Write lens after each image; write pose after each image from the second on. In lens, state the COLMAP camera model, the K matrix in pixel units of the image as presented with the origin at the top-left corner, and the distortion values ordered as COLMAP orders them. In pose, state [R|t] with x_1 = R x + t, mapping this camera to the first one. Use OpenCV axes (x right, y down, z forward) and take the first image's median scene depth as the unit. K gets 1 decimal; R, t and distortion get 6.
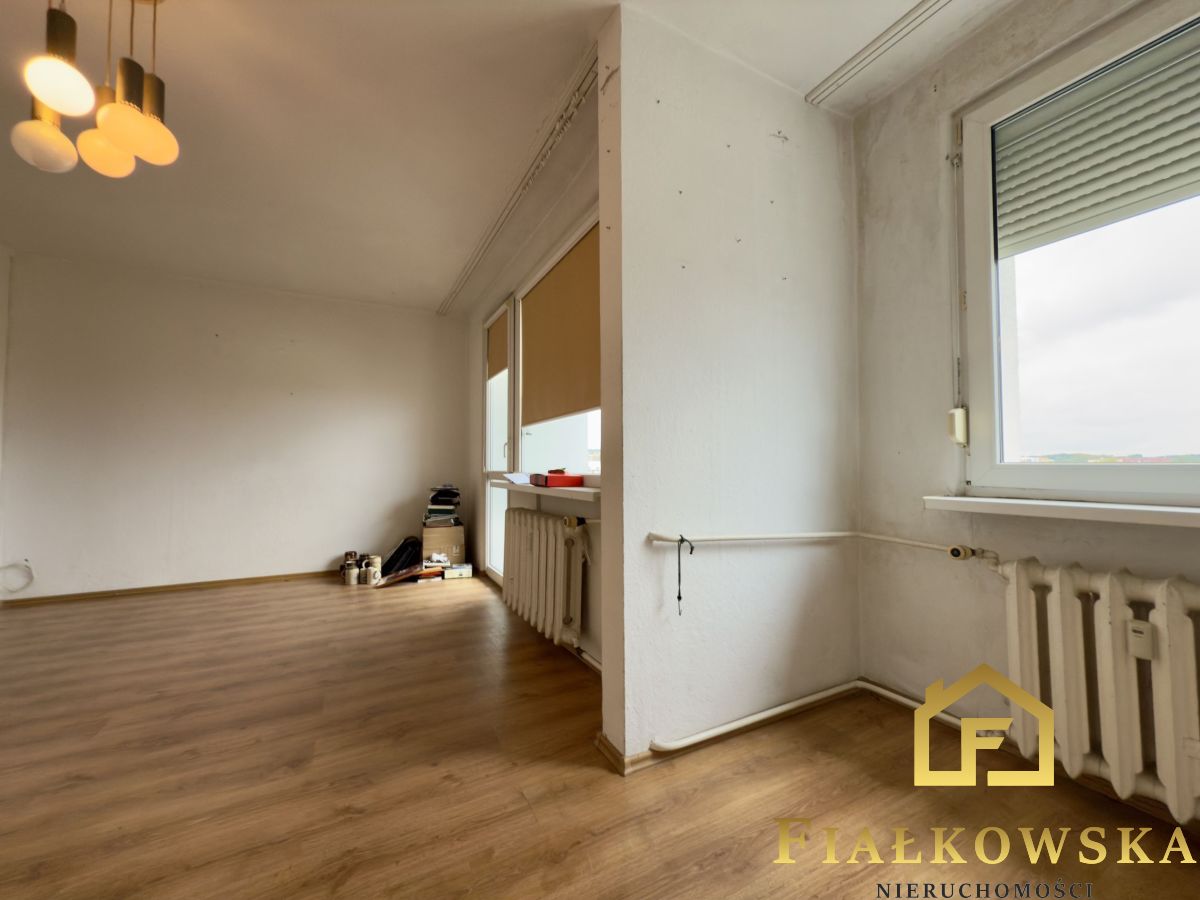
lens RADIAL K [[476.8, 0, 603.0], [0, 476.8, 453.5], [0, 0, 1]] dist [-0.003193, 0.001270]
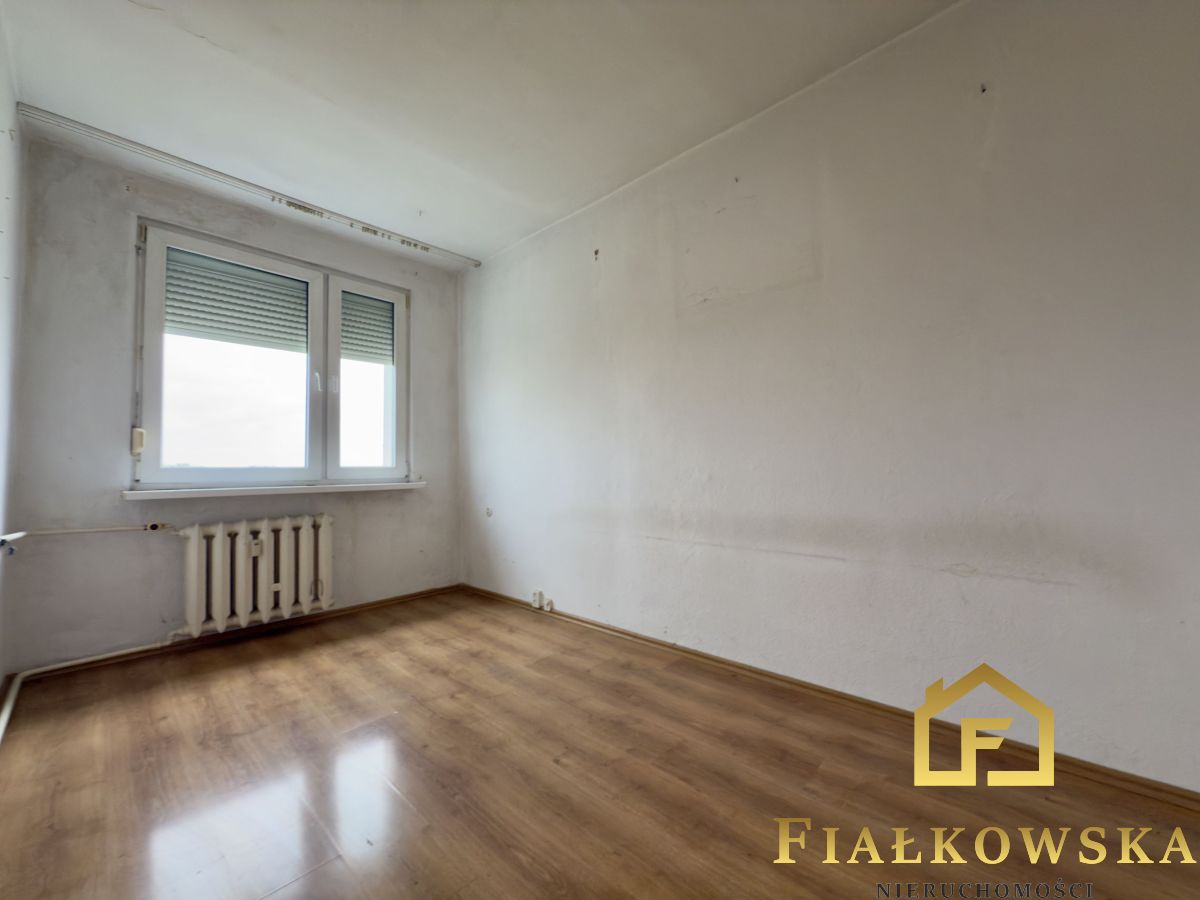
lens RADIAL K [[476.8, 0, 602.9], [0, 476.8, 453.1], [0, 0, 1]] dist [-0.003193, 0.001270]
pose [[-0.327455, 0.041477, 0.943956, -1.016358], [-0.011869, 0.998777, -0.048003, 0.029717], [-0.944792, -0.026923, -0.326562, 0.155438]]
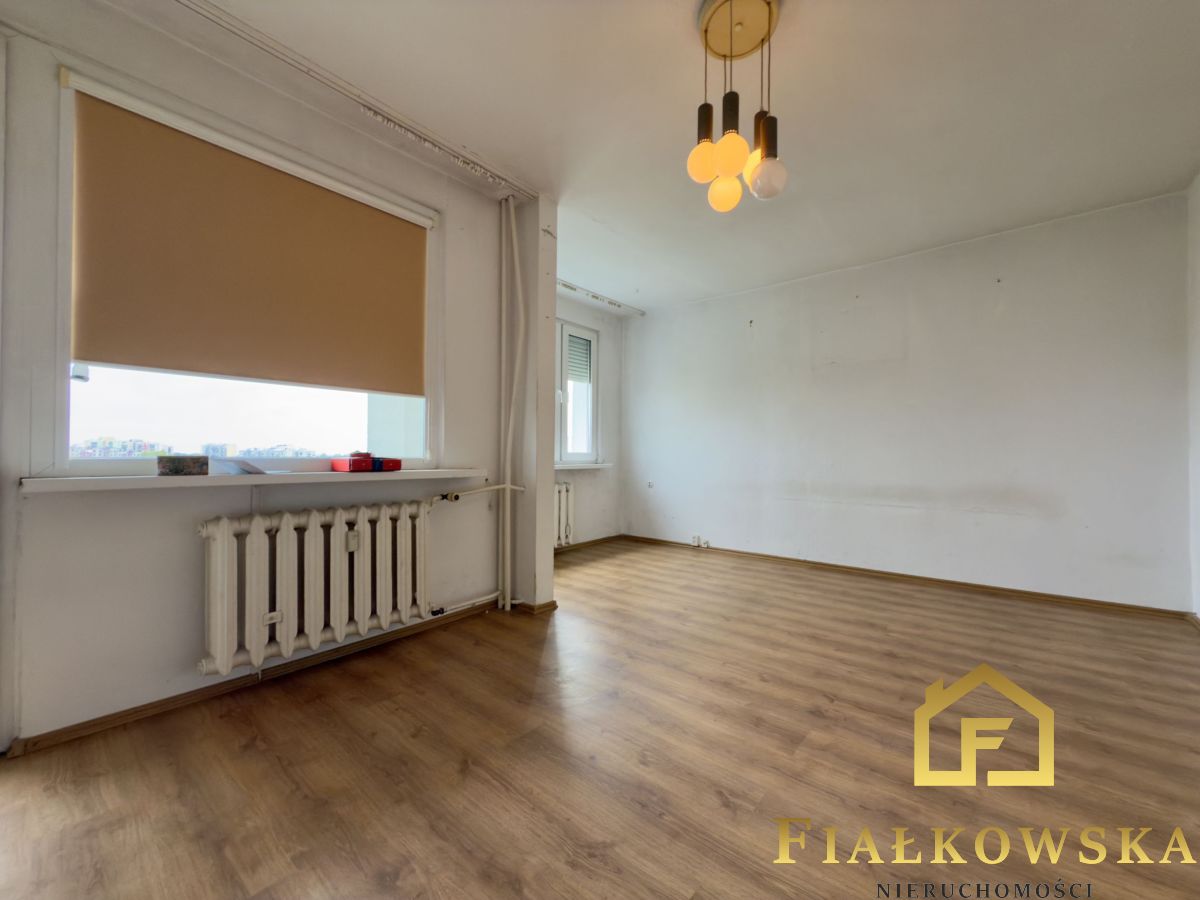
lens RADIAL K [[476.8, 0, 605.0], [0, 476.8, 451.8], [0, 0, 1]] dist [-0.003193, 0.001270]
pose [[-0.384247, 0.009913, 0.923177, -1.578617], [-0.030221, 0.999271, -0.023309, 0.058900], [-0.922736, -0.036856, -0.383667, 1.351242]]
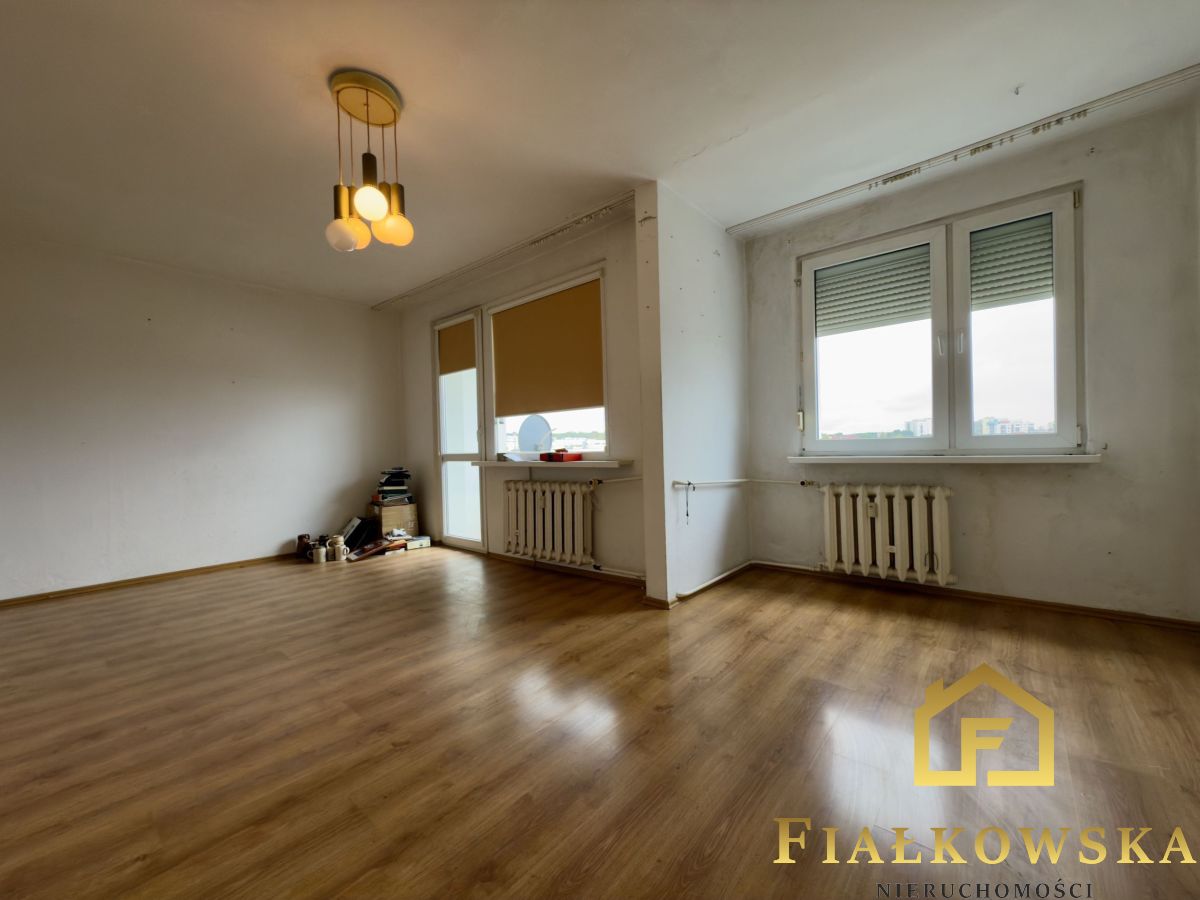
lens RADIAL K [[476.8, 0, 603.4], [0, 476.8, 453.6], [0, 0, 1]] dist [-0.003193, 0.001270]
pose [[0.927760, -0.026825, 0.372213, -0.737729], [0.013379, 0.999163, 0.038660, -0.009378], [-0.372939, -0.030888, 0.927342, -0.523085]]
